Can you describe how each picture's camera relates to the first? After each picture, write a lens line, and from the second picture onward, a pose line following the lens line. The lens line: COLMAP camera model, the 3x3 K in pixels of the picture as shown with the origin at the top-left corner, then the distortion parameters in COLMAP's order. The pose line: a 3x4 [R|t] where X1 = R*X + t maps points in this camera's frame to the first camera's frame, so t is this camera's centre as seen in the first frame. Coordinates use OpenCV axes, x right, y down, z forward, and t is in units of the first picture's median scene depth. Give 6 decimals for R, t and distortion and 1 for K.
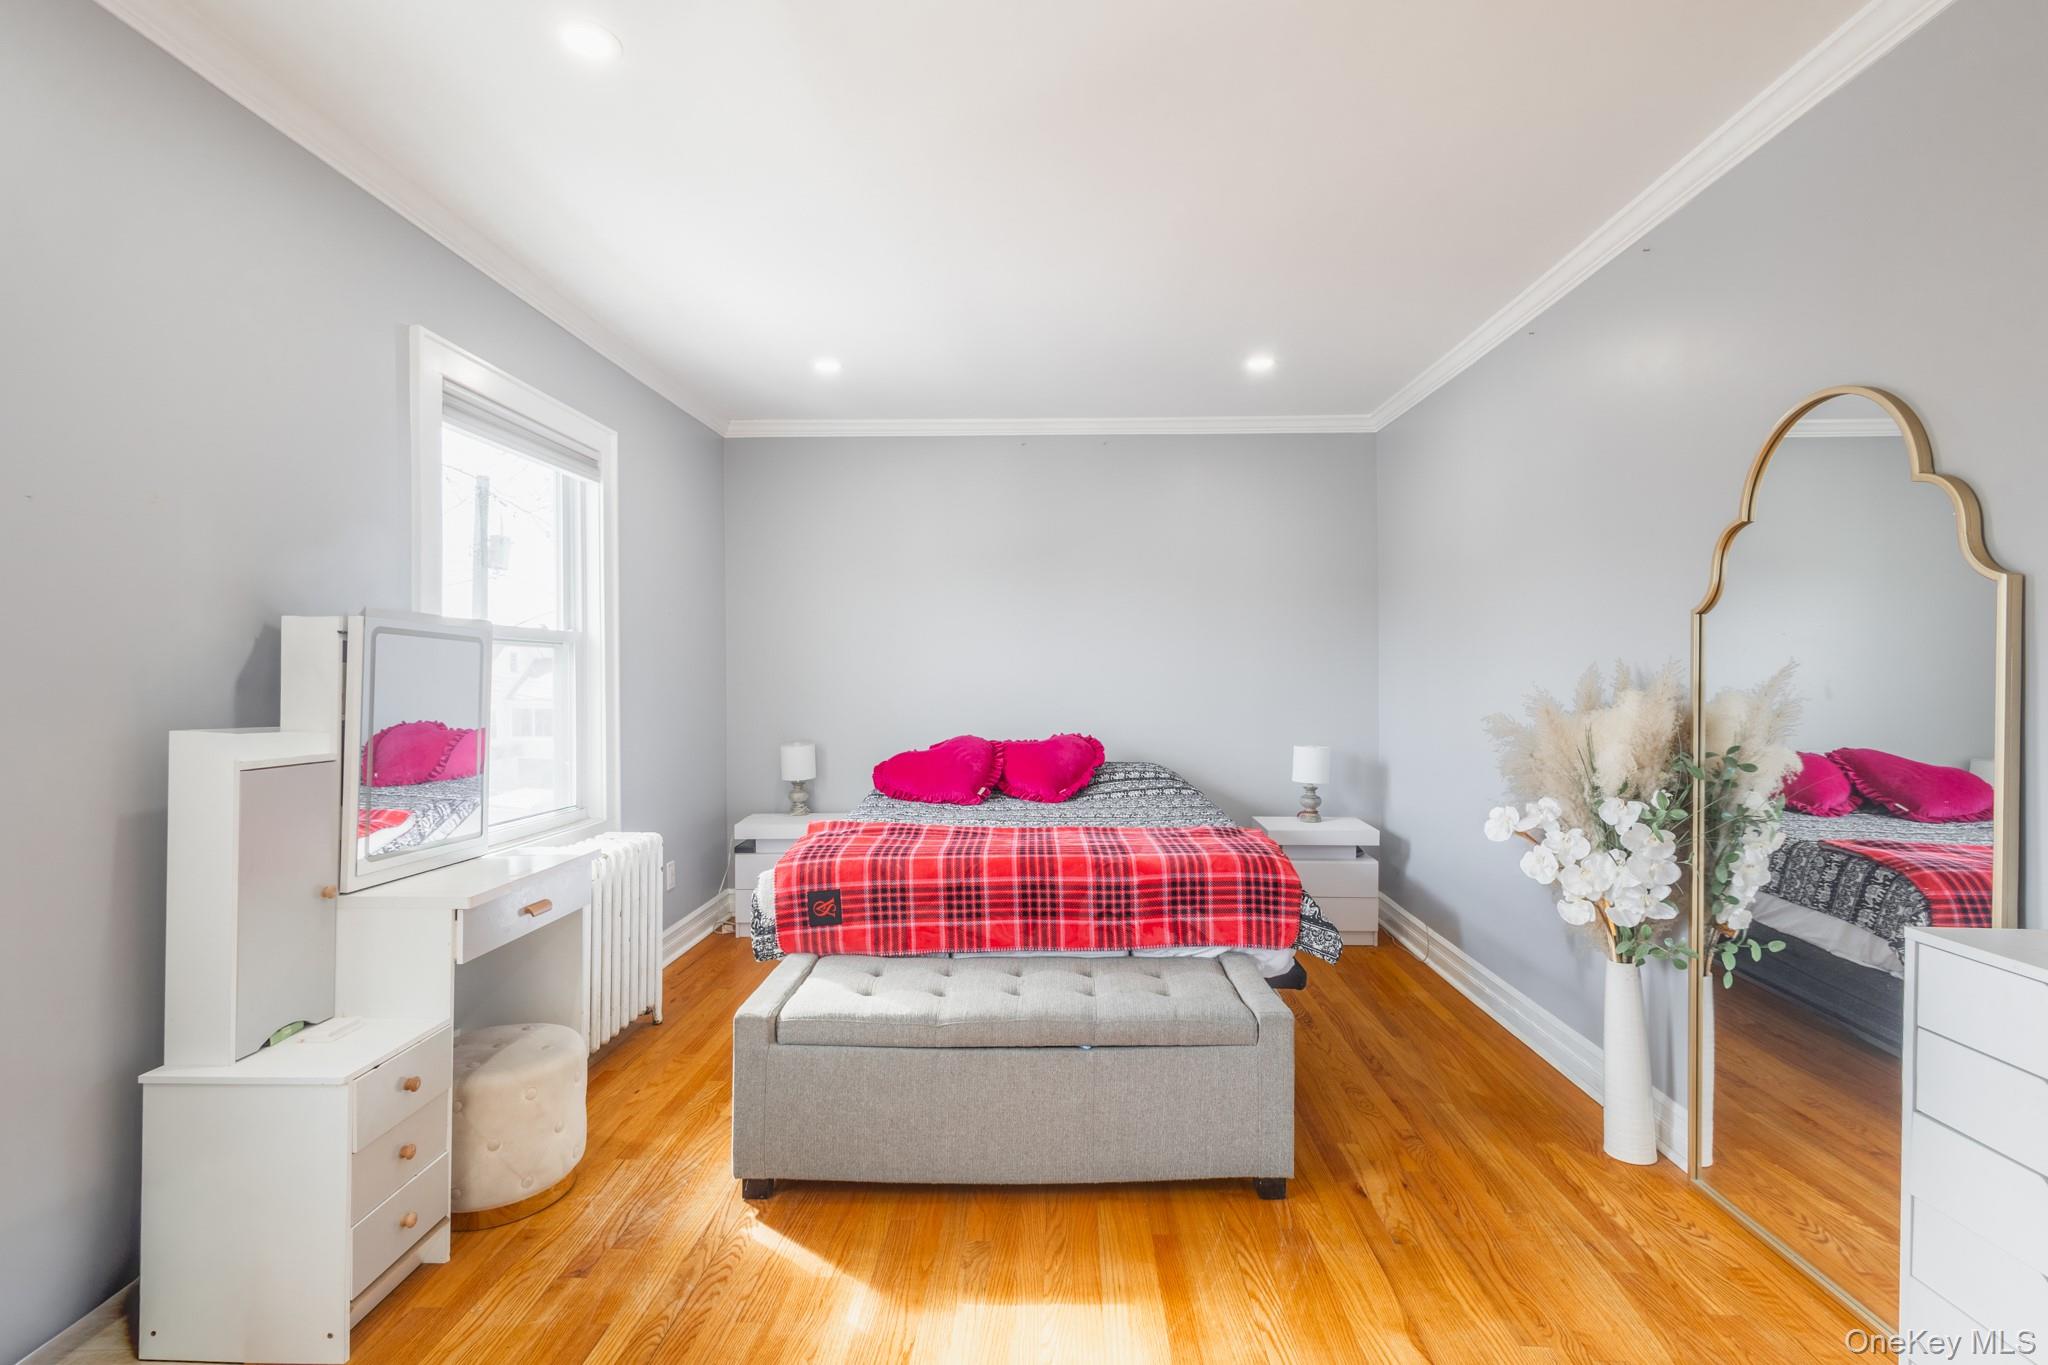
lens RADIAL K [[946.9, 0, 1017.4], [0, 946.9, 688.9], [0, 0, 1]] dist [0.010350, -0.003755]
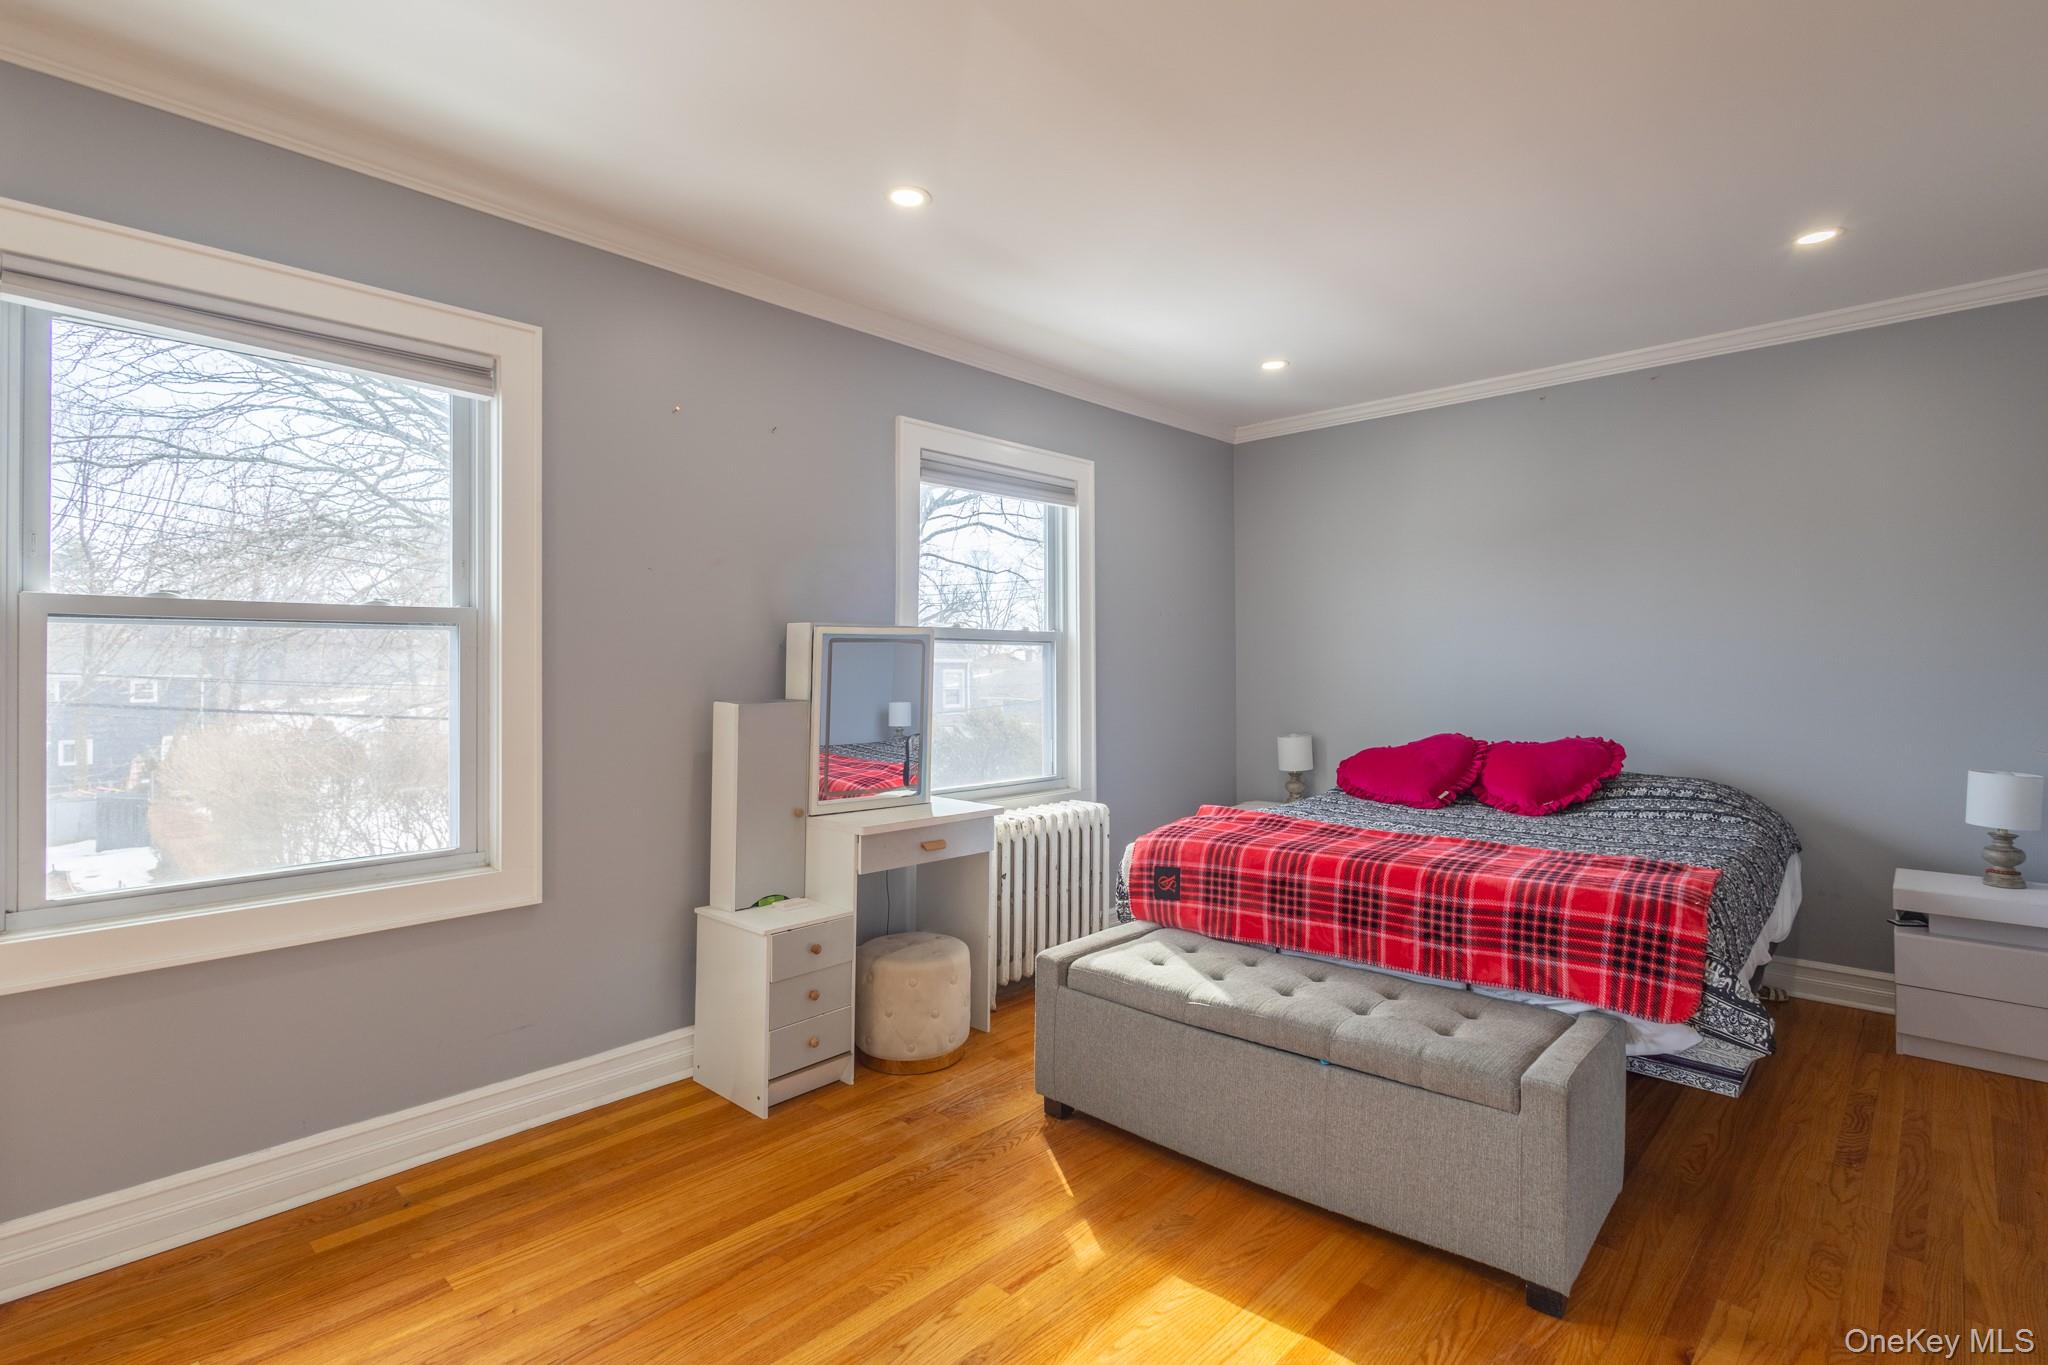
lens RADIAL K [[946.9, 0, 1011.8], [0, 946.9, 671.8], [0, 0, 1]] dist [0.010350, -0.003755]
pose [[0.751965, -0.000849, -0.659202, 0.380600], [-0.006441, 0.999942, -0.008635, 0.001162], [0.659171, 0.010739, 0.751916, 0.070834]]
